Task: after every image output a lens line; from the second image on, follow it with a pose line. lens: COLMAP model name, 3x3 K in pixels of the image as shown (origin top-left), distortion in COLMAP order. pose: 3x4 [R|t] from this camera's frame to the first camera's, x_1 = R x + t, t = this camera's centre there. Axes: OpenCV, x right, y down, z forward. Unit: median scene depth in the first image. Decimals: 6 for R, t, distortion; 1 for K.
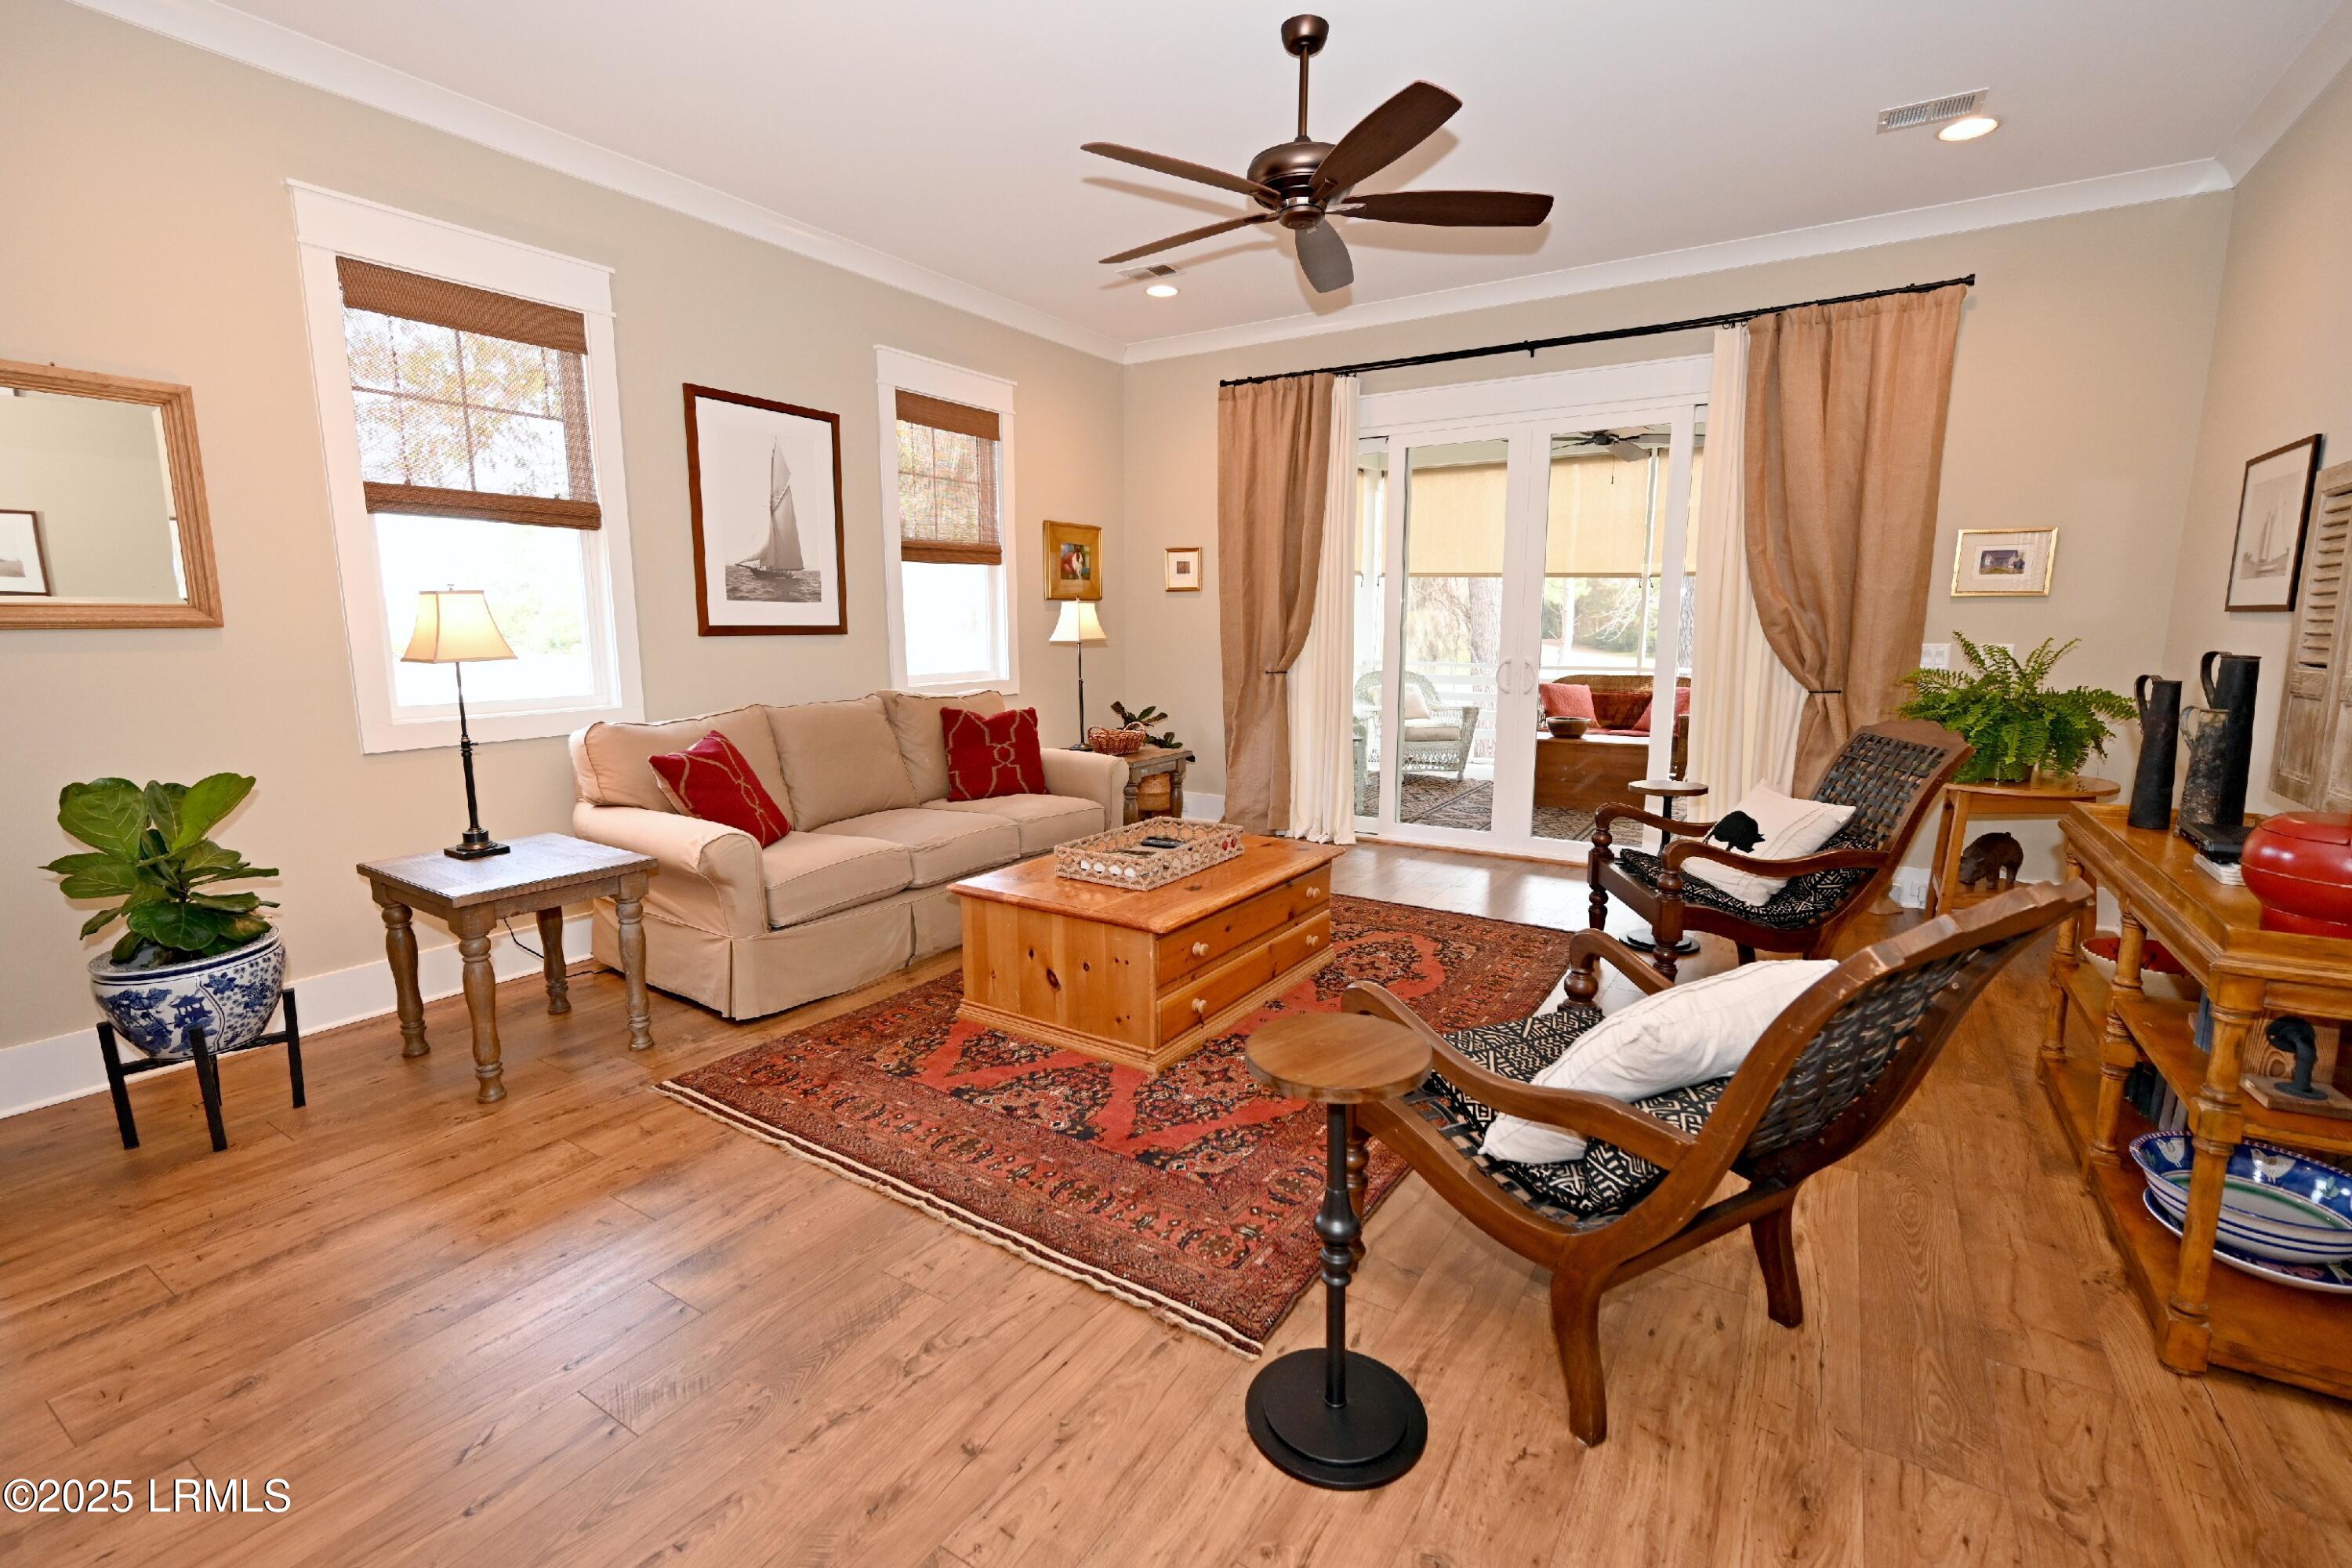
lens RADIAL K [[1032.4, 0, 1183.4], [0, 1032.4, 779.4], [0, 0, 1]] dist [-0.002027, 0.000120]
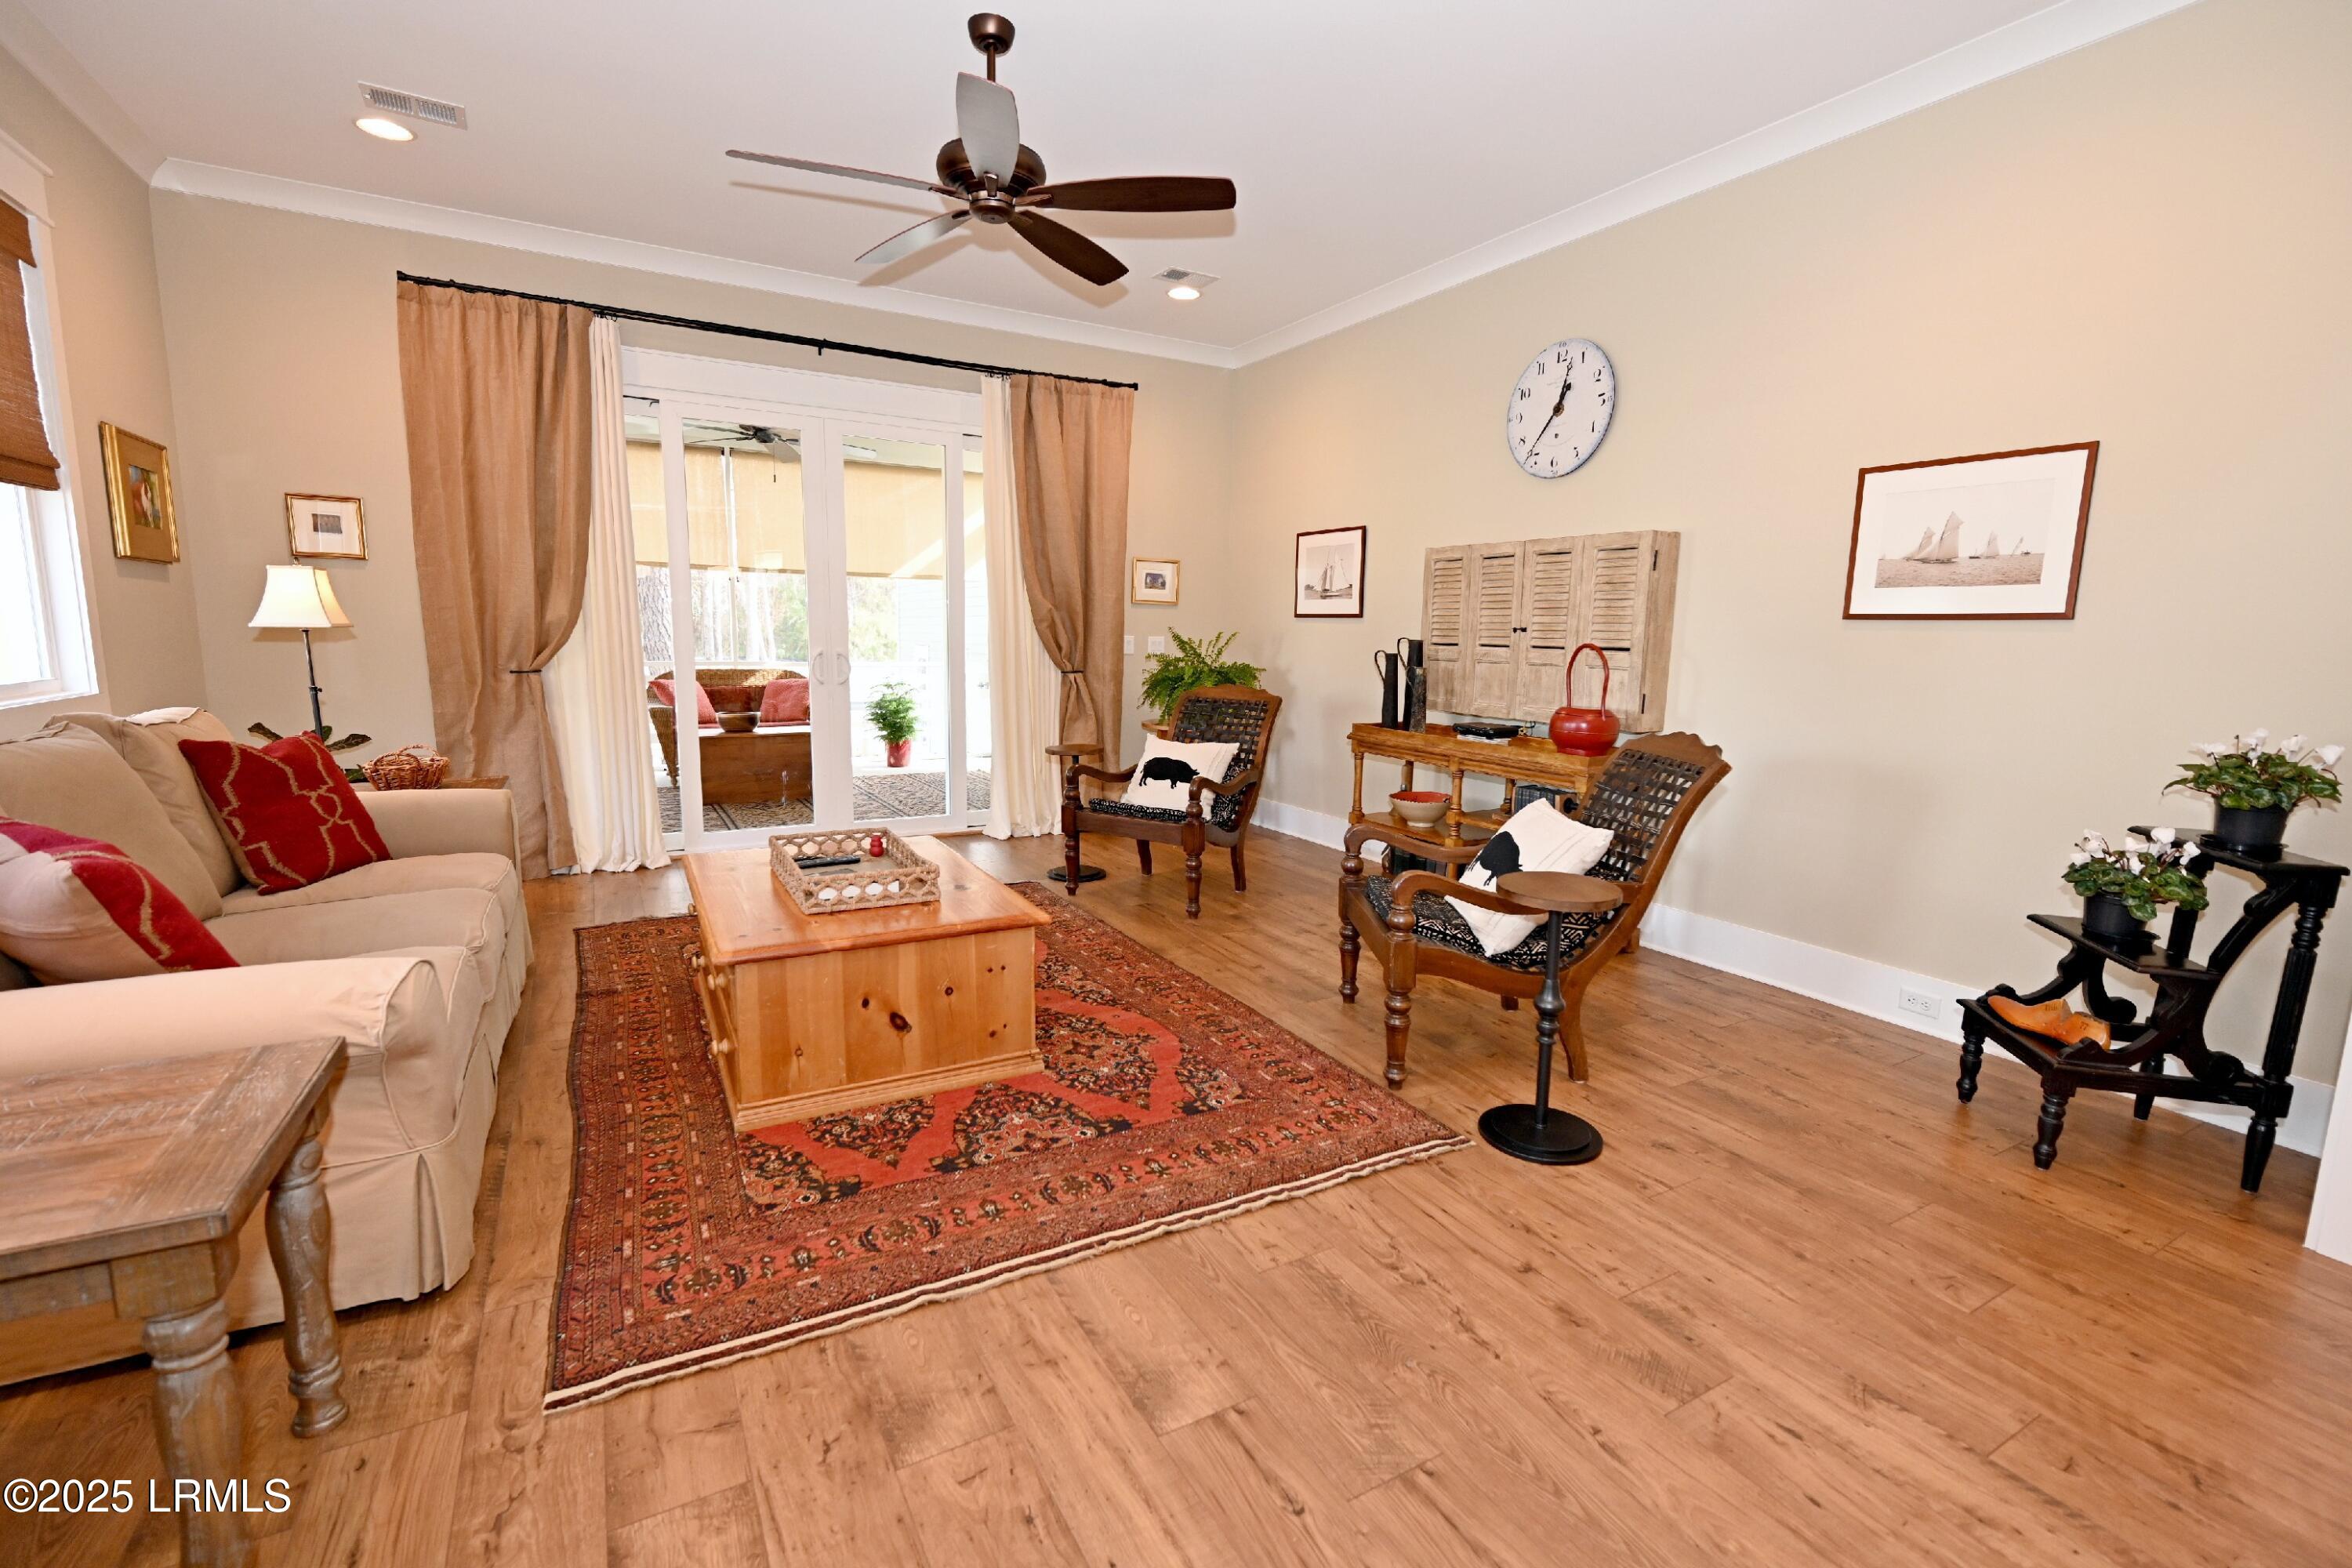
lens RADIAL K [[1032.4, 0, 1183.4], [0, 1032.4, 779.4], [0, 0, 1]] dist [-0.002027, 0.000120]
pose [[0.468106, -0.116713, 0.875931, -0.551429], [0.116368, 0.990749, 0.069824, -0.027162], [-0.875977, 0.069246, 0.477357, 0.281981]]
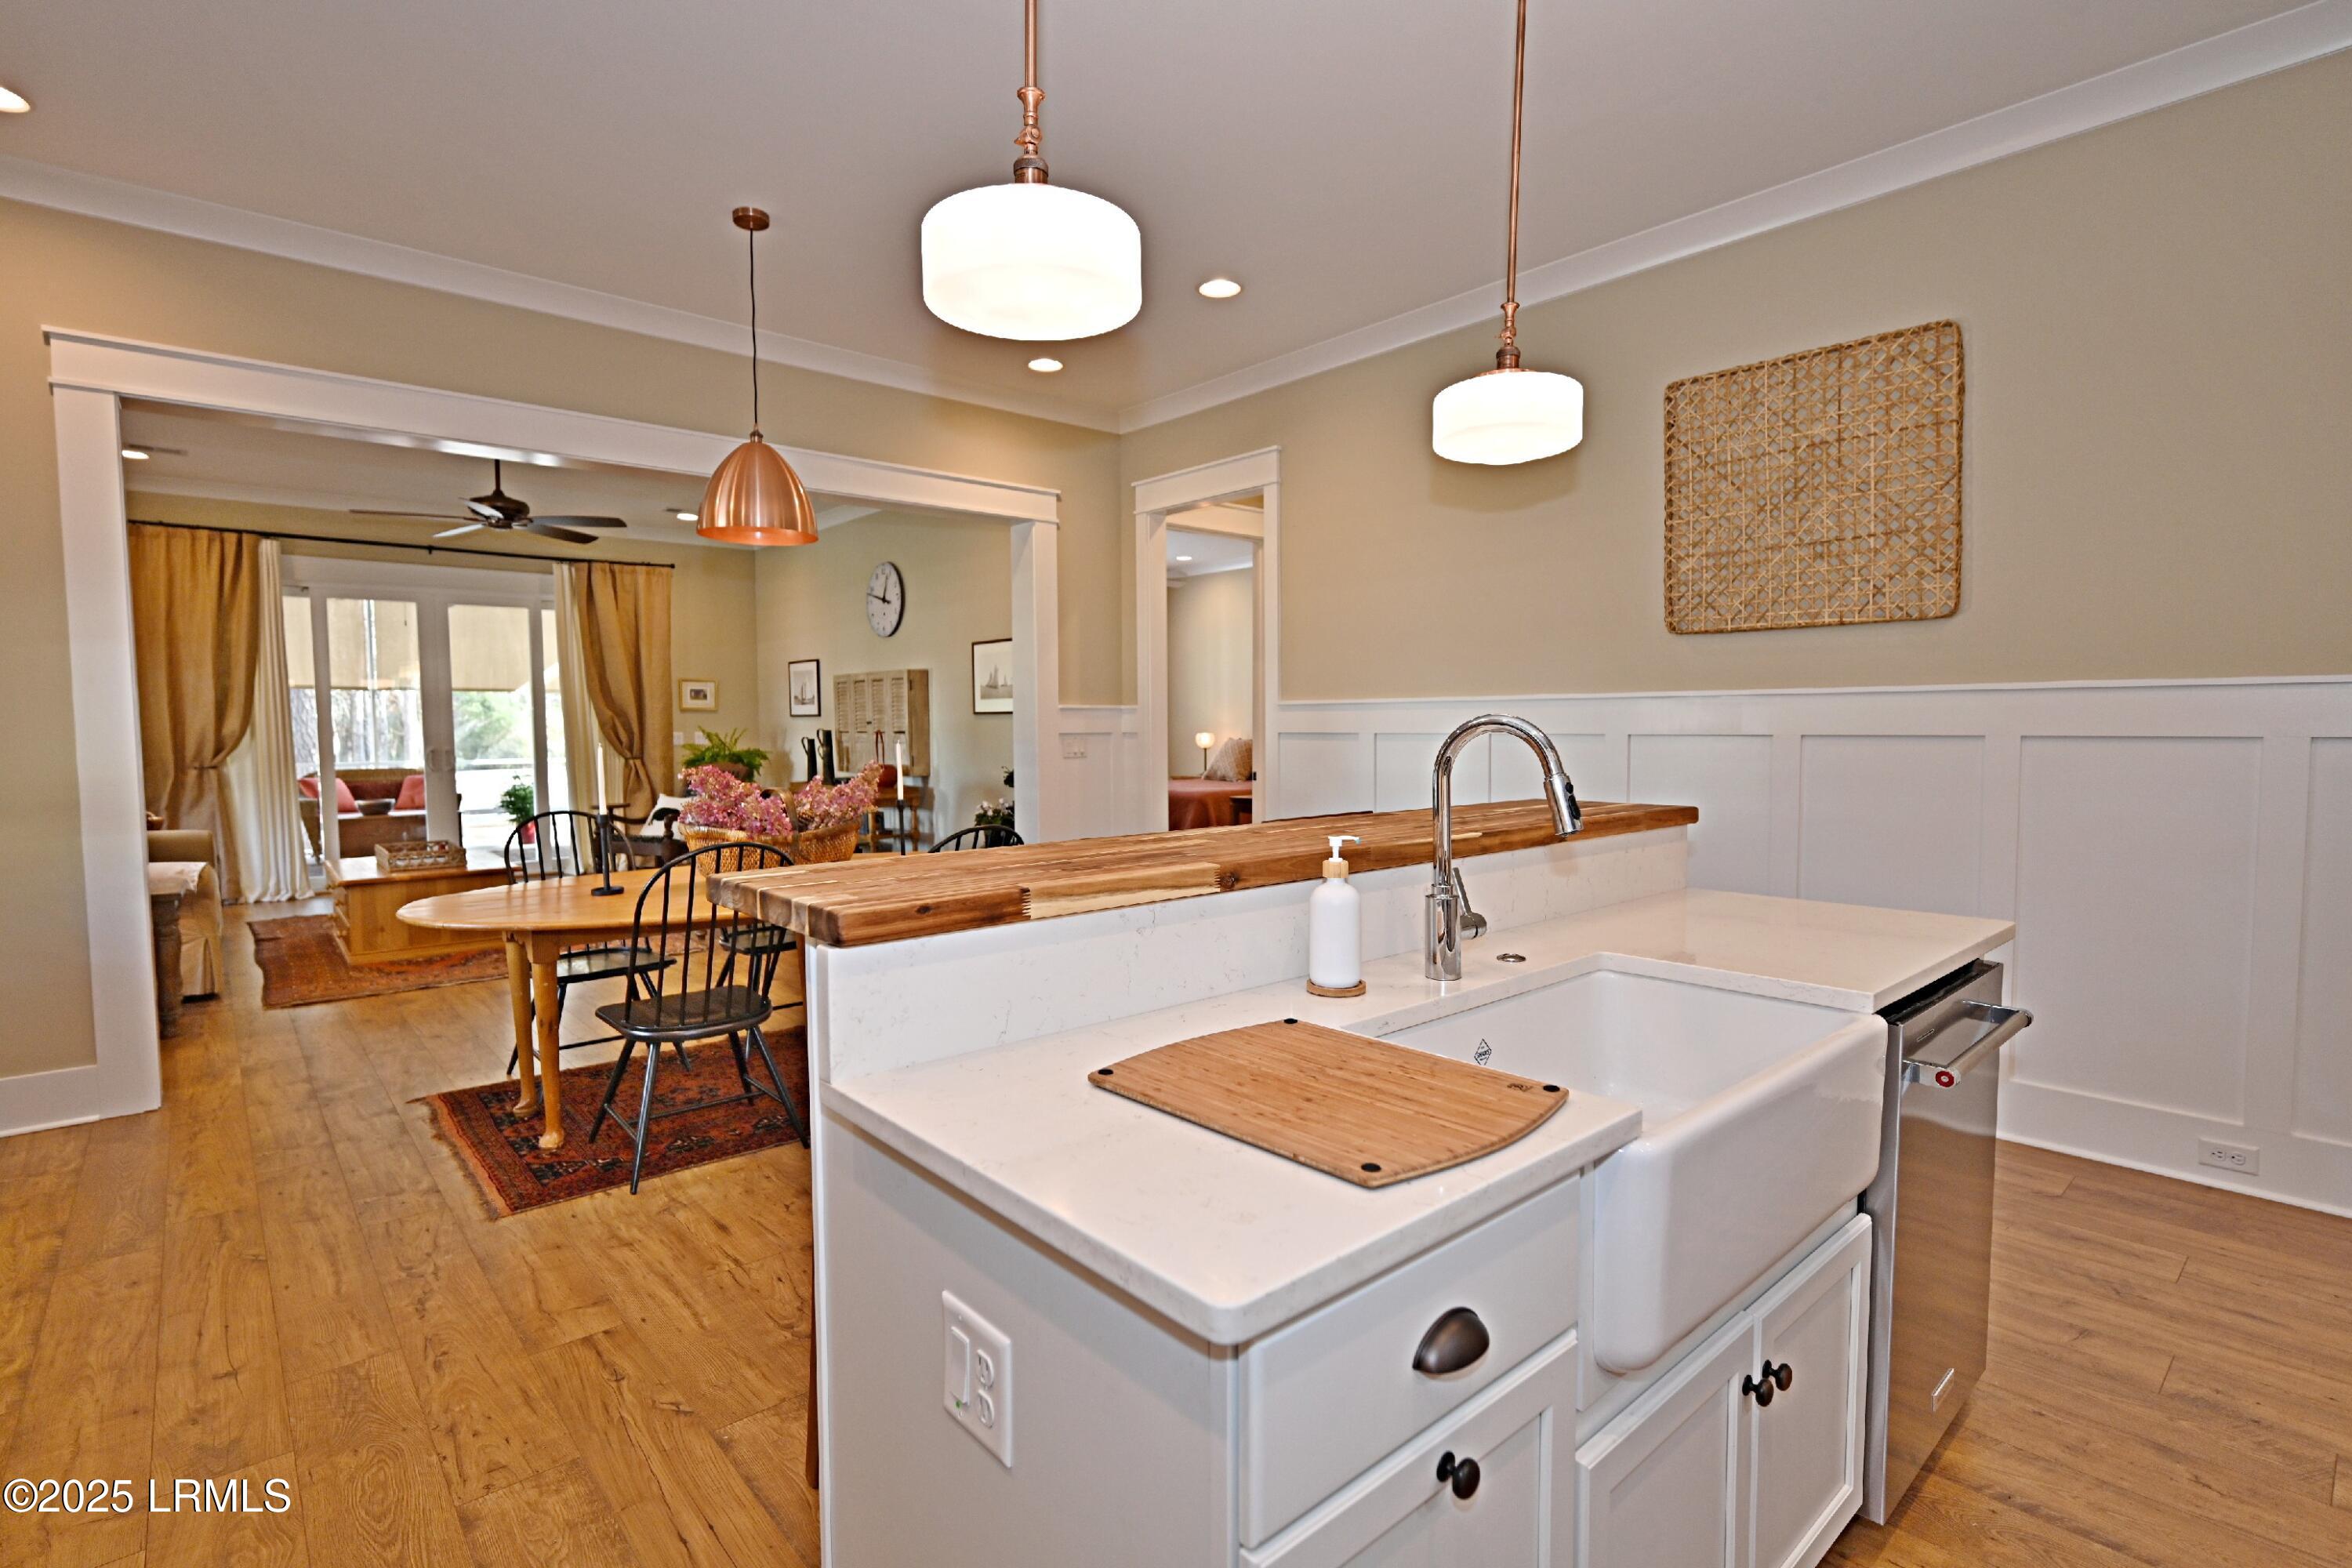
lens RADIAL K [[1076.0, 0, 1229.5], [0, 1076.0, 789.1], [0, 0, 1]] dist [-0.023398, -0.000085]
pose [[0.230265, -0.059991, 0.971277, -1.200672], [0.155494, 0.987542, 0.024132, 0.110411], [-0.960625, 0.145471, 0.236724, -0.606208]]
